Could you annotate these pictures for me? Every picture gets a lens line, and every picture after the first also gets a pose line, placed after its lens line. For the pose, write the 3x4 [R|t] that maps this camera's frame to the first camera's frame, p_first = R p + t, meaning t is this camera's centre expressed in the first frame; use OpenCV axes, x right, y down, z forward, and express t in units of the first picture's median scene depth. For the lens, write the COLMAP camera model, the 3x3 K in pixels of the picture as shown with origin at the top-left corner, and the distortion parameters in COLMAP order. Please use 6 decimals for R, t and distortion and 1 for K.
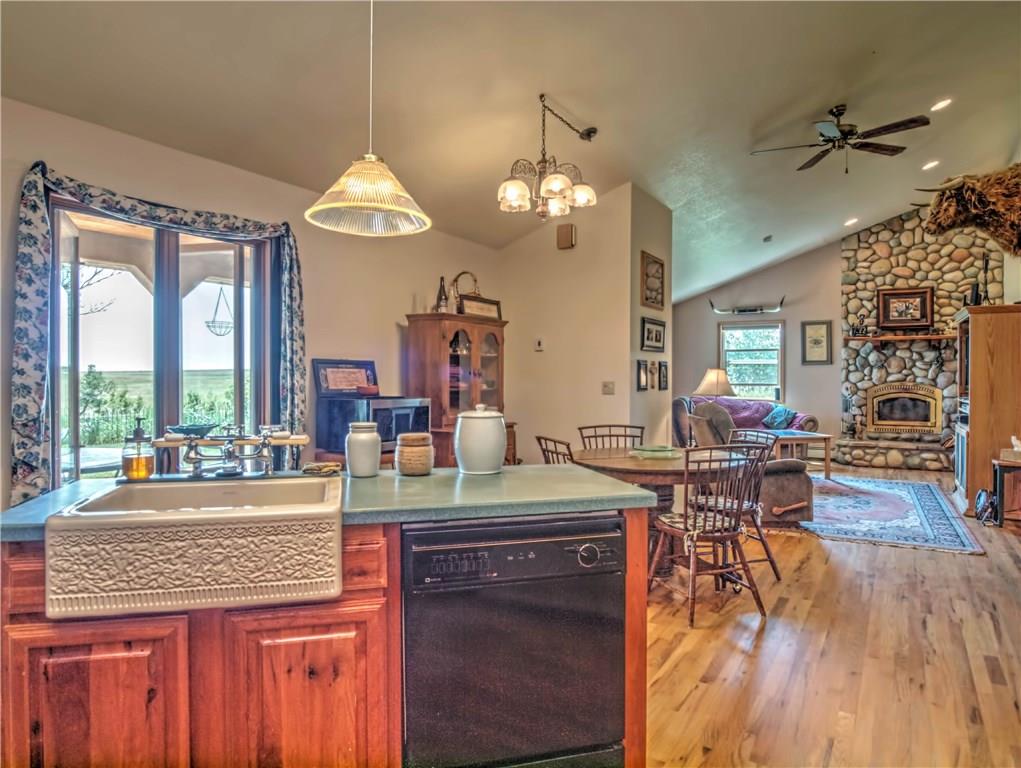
lens RADIAL K [[640.9, 0, 507.5], [0, 640.9, 382.4], [0, 0, 1]] dist [-0.033475, 0.006775]
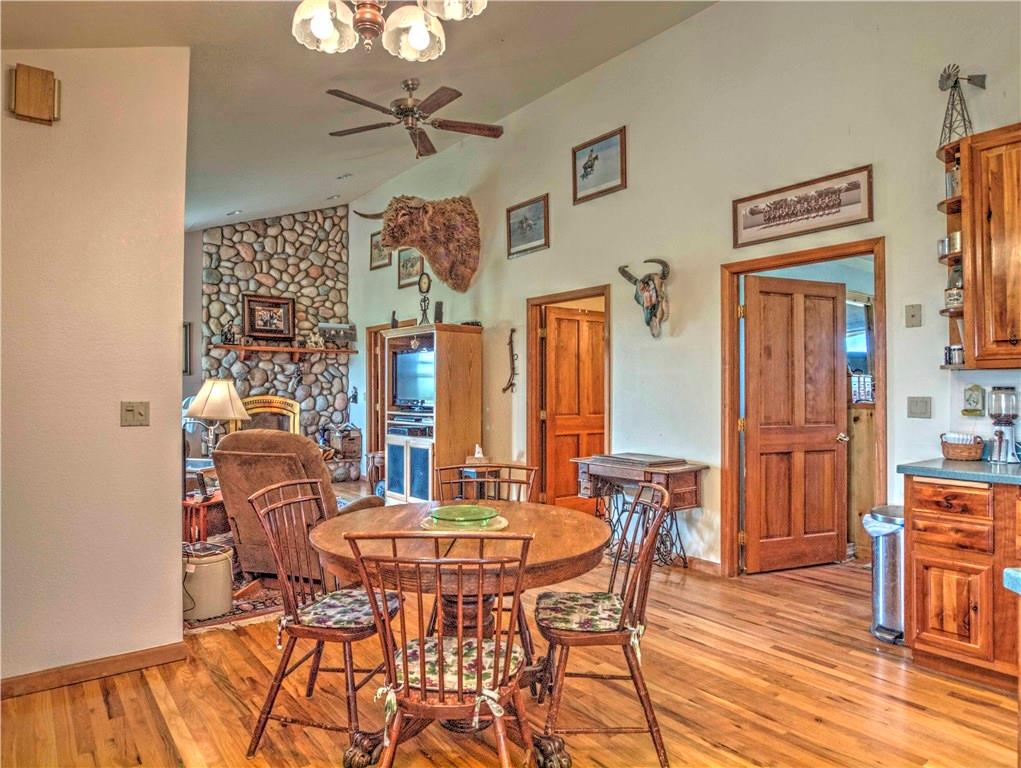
lens RADIAL K [[640.9, 0, 516.2], [0, 640.9, 382.1], [0, 0, 1]] dist [-0.033475, 0.006775]
pose [[0.356177, 0.011772, 0.934344, -0.131806], [0.006653, 0.999863, -0.015133, -0.003938], [-0.934395, 0.011606, 0.356050, 0.309712]]
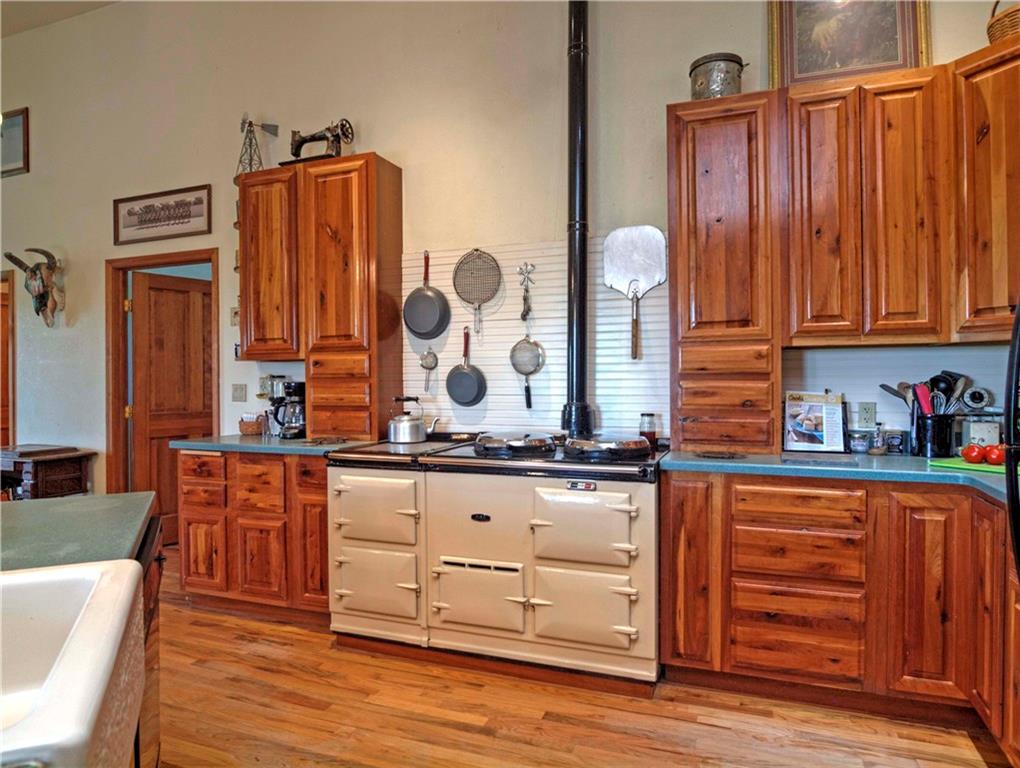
lens RADIAL K [[640.2, 0, 502.3], [0, 640.2, 378.8], [0, 0, 1]] dist [-0.033475, 0.006775]
pose [[-0.182061, 0.001285, 0.983286, -0.175412], [0.013455, 0.999909, 0.001185, -0.001050], [-0.983195, 0.013446, -0.182062, 0.123698]]
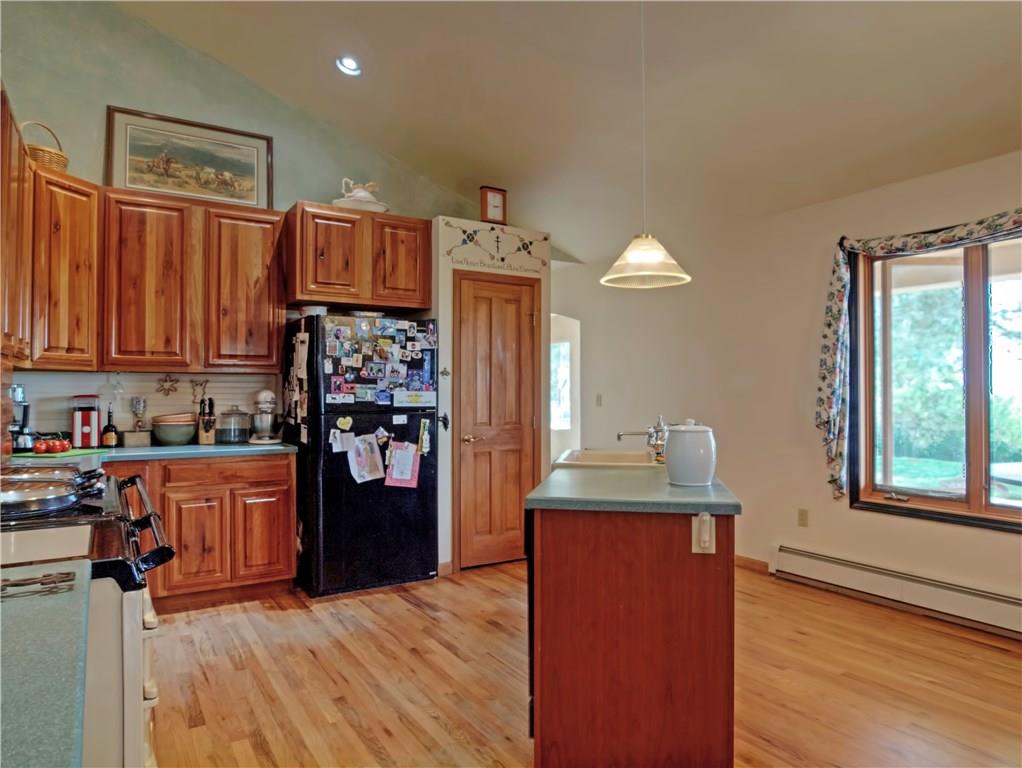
lens RADIAL K [[641.5, 0, 508.4], [0, 641.5, 382.5], [0, 0, 1]] dist [-0.033475, 0.006775]
pose [[-0.436185, -0.012910, -0.899764, 0.247443], [-0.006908, 0.999916, -0.010998, -0.003200], [0.899831, 0.001418, -0.436237, 0.286893]]
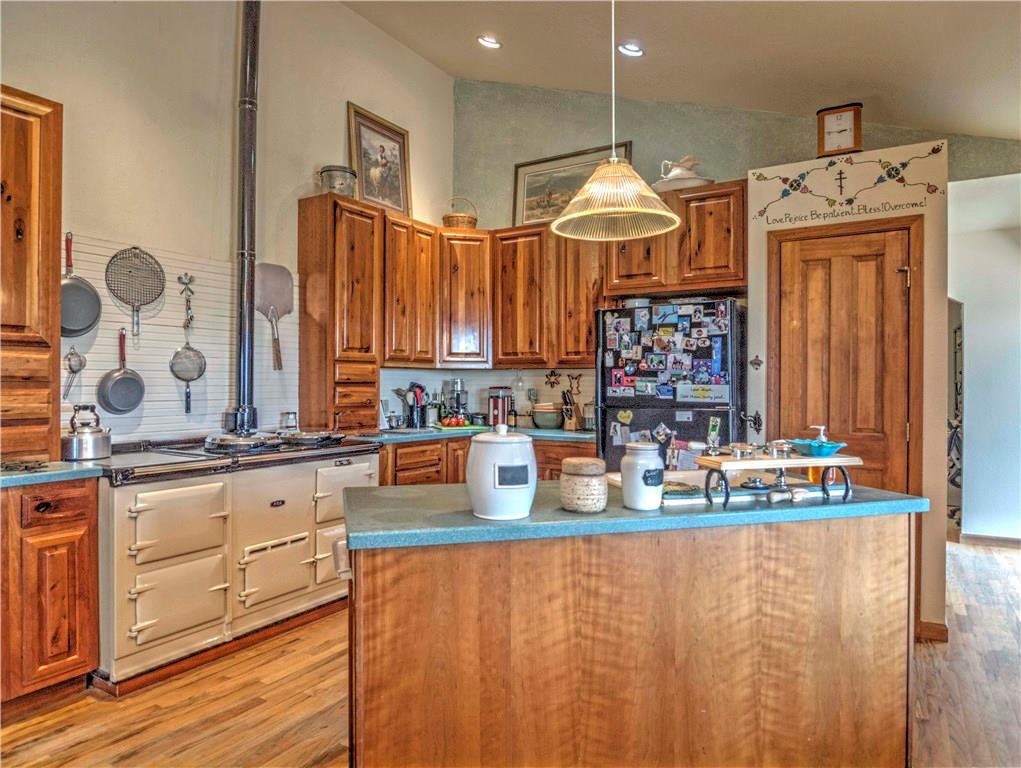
lens RADIAL K [[640.9, 0, 511.6], [0, 640.9, 379.1], [0, 0, 1]] dist [-0.033475, 0.006775]
pose [[-0.999986, -0.003679, -0.003710, -0.011673], [-0.003682, 0.999993, 0.000835, -0.004746], [0.003707, 0.000848, -0.999993, 0.420377]]
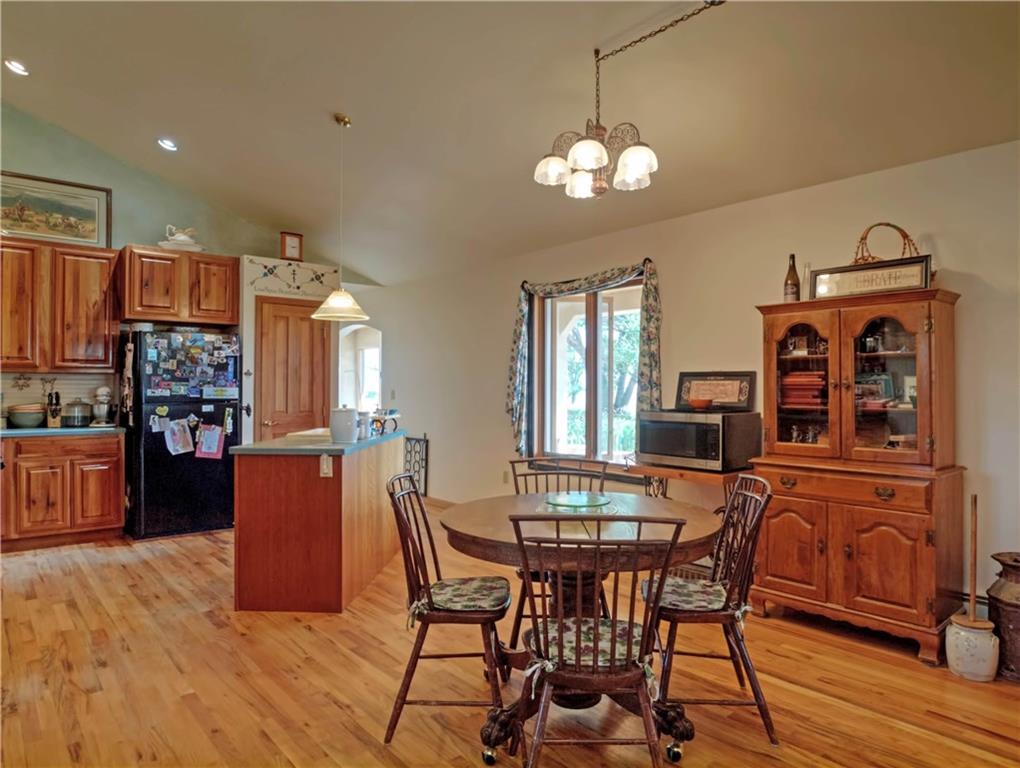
lens RADIAL K [[640.2, 0, 506.5], [0, 640.2, 381.4], [0, 0, 1]] dist [-0.033475, 0.006775]
pose [[-0.305299, -0.011349, -0.952189, 0.360732], [-0.009464, 0.999916, -0.008883, -0.004313], [0.952210, 0.006299, -0.305381, 0.472067]]
